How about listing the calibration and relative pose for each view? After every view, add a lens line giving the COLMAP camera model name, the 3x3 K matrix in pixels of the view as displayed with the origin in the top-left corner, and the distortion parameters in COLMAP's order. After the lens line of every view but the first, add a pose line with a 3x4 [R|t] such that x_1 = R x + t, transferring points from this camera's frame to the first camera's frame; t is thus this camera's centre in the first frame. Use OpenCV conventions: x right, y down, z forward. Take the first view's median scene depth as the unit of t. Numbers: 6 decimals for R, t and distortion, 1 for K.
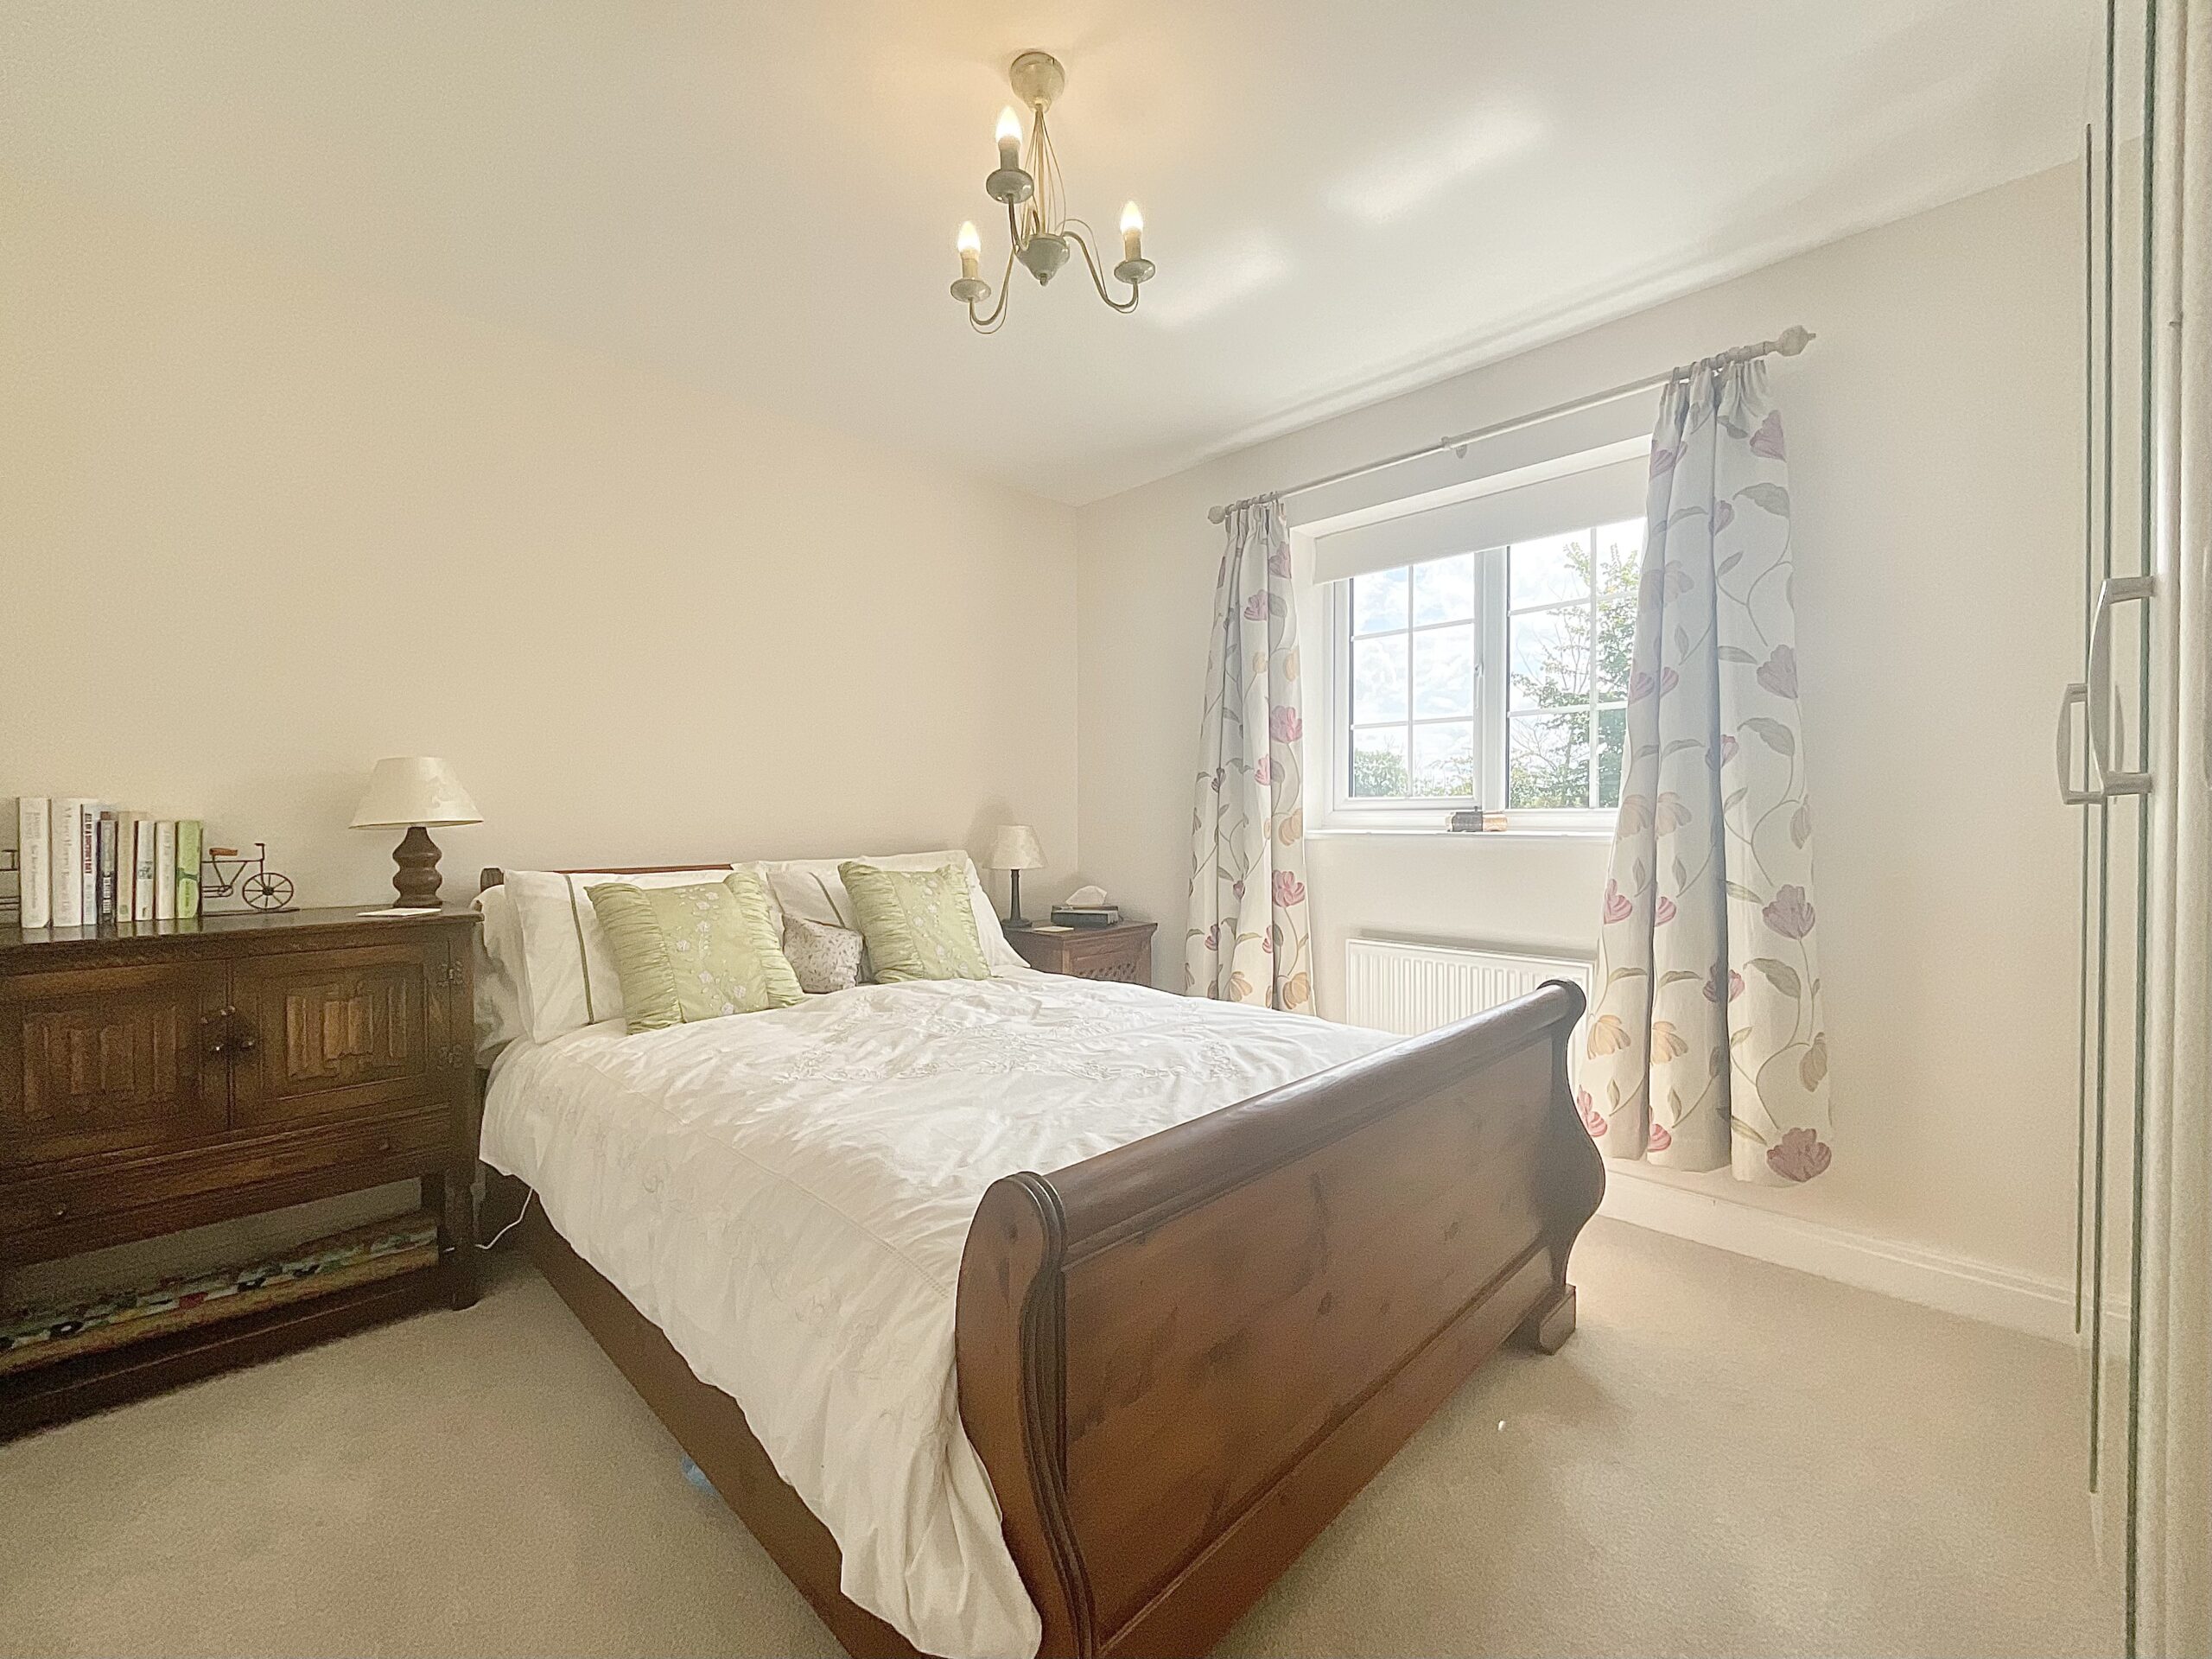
lens RADIAL K [[916.2, 0, 1095.9], [0, 916.2, 829.6], [0, 0, 1]] dist [-0.001292, -0.000337]
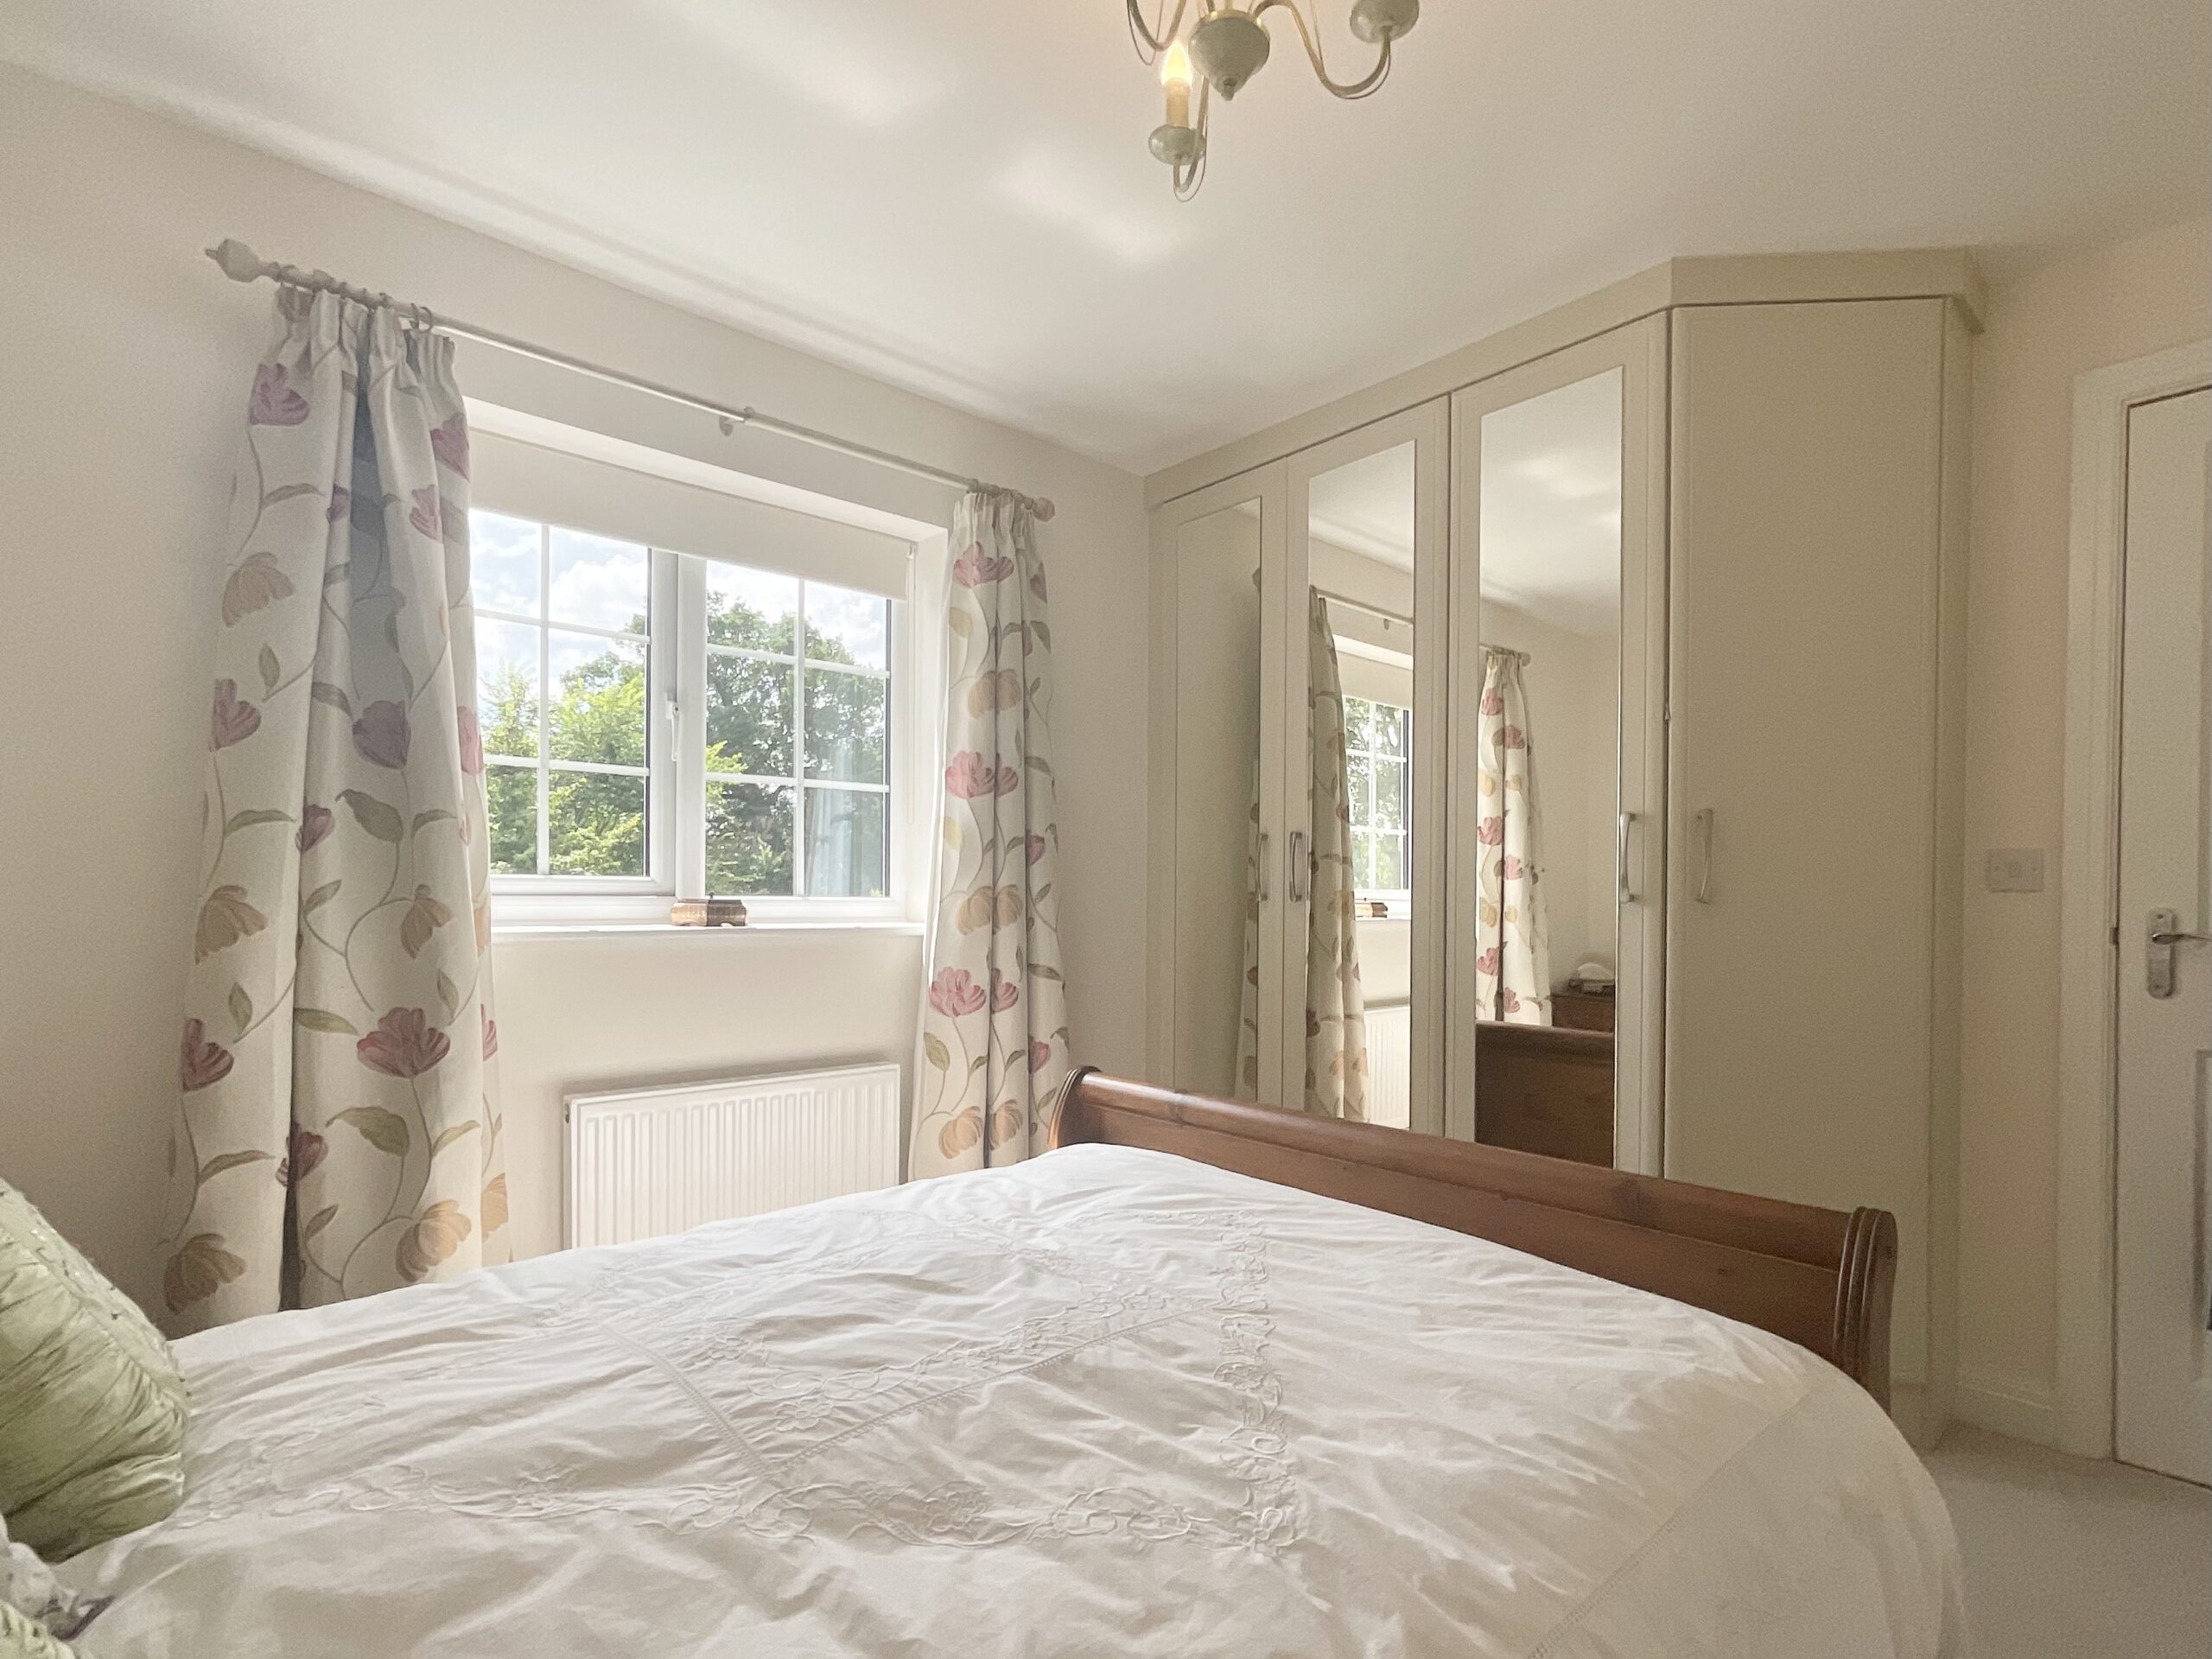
lens RADIAL K [[1137.7, 0, 1109.6], [0, 1137.7, 913.8], [0, 0, 1]] dist [0.000832, 0.000002]
pose [[0.009828, -0.007747, 0.999922, -0.544570], [0.010289, 0.999918, 0.007646, -0.012523], [-0.999899, 0.010213, 0.009907, 0.676784]]
